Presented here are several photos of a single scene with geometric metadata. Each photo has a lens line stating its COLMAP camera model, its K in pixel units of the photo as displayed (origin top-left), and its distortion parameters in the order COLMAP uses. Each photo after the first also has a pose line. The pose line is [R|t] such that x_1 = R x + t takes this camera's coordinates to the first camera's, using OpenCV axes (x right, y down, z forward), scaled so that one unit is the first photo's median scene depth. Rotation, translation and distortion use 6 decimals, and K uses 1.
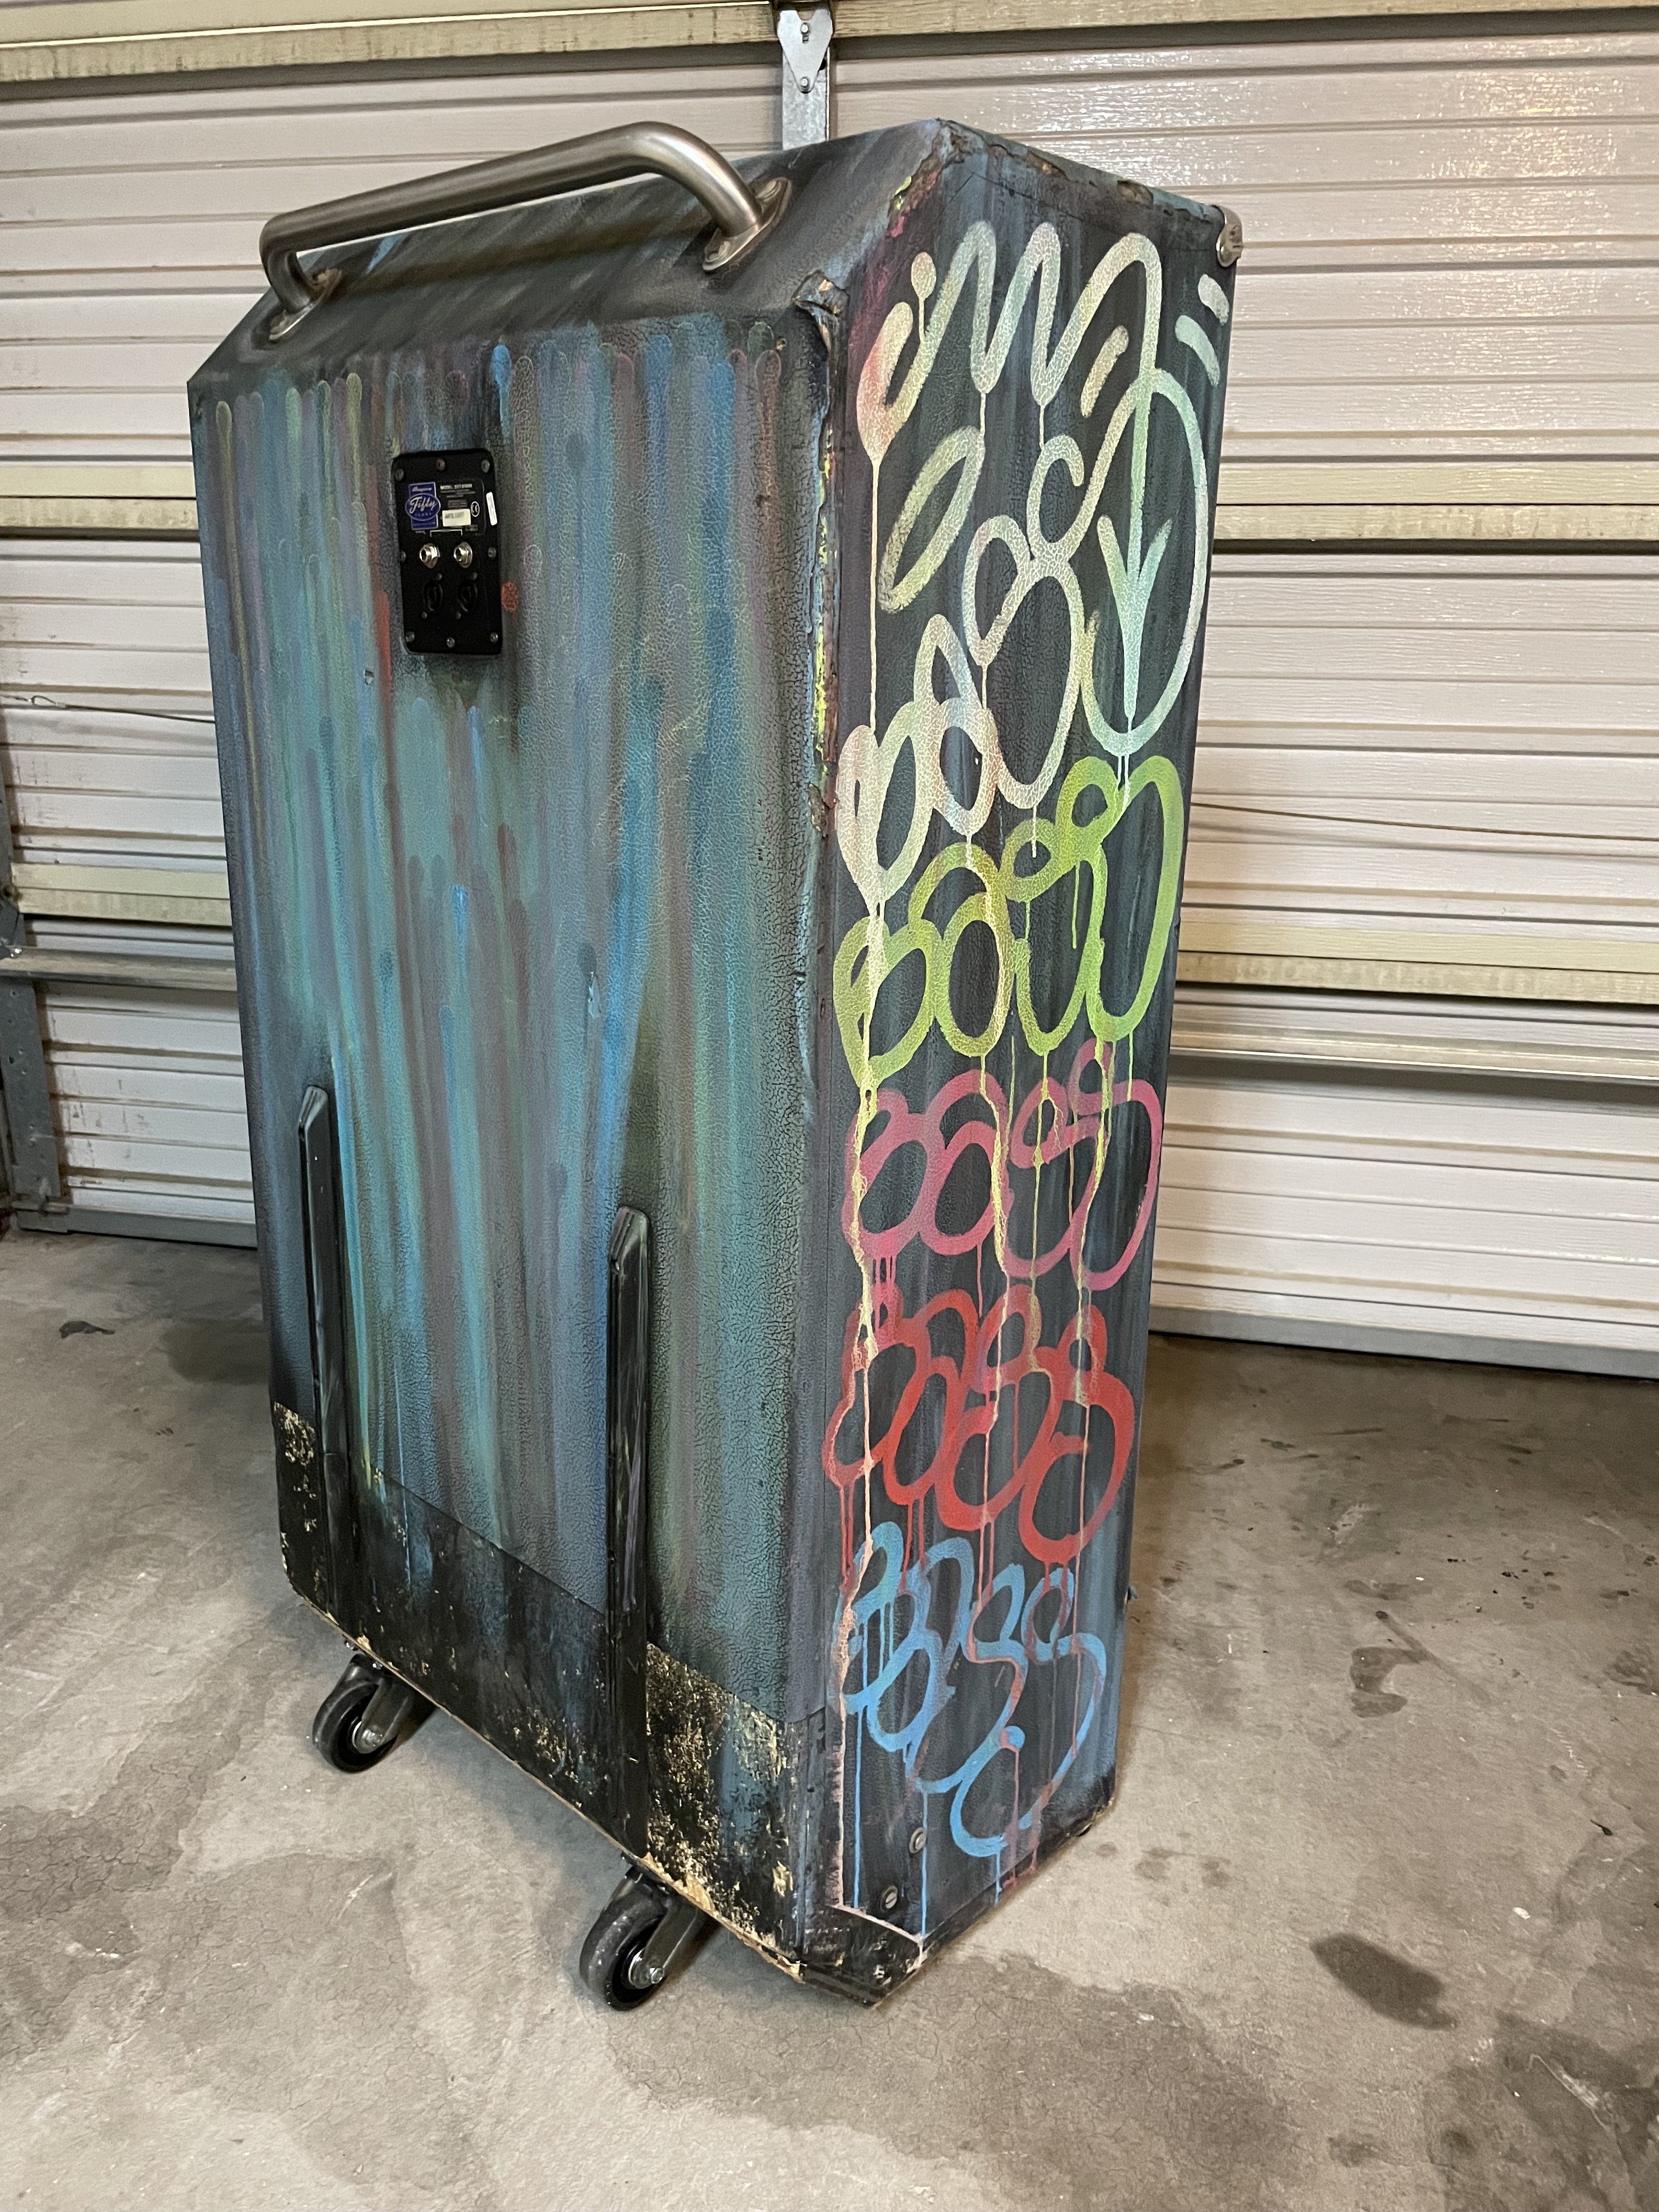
lens RADIAL K [[1549.8, 0, 829.5], [0, 1549.8, 1106.0], [0, 0, 1]] dist [0.087874, -0.104864]
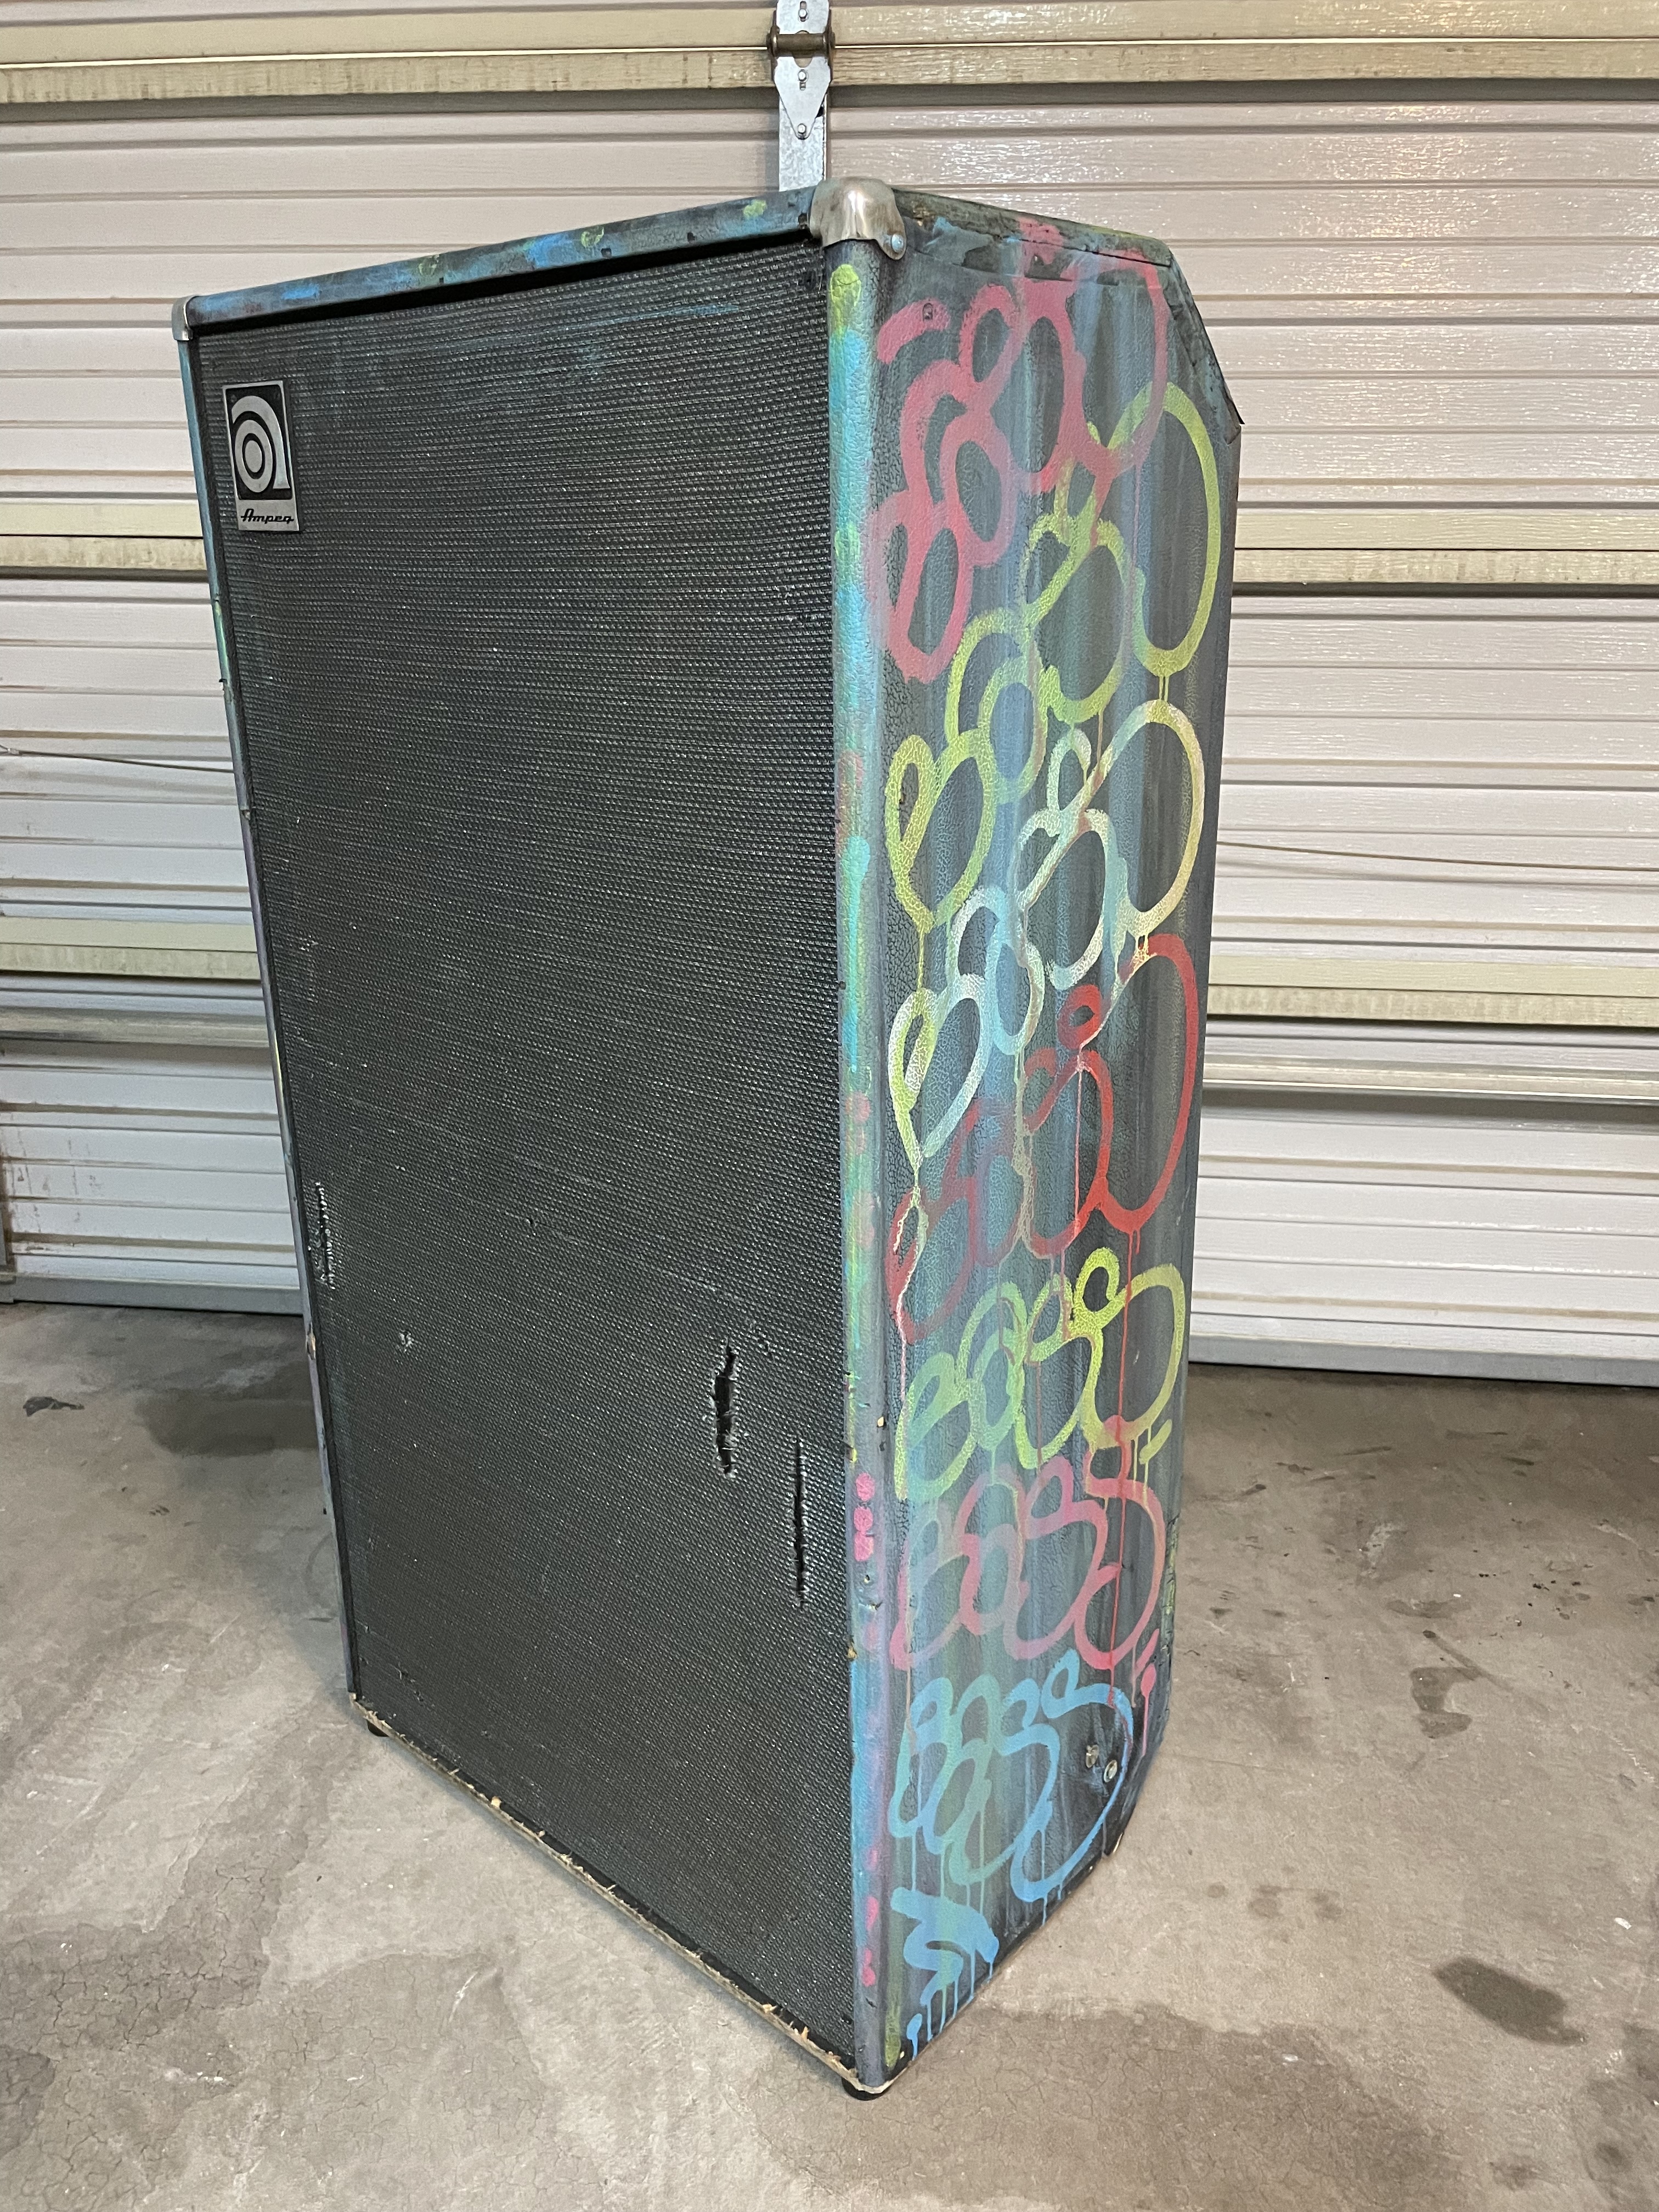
lens RADIAL K [[1549.8, 0, 829.5], [0, 1549.8, 1106.0], [0, 0, 1]] dist [0.087874, -0.104864]
pose [[0.995771, -0.028161, 0.087445, -0.120300], [0.029588, 0.999449, -0.015067, -0.014865], [-0.086973, 0.017591, 0.996055, 0.013134]]
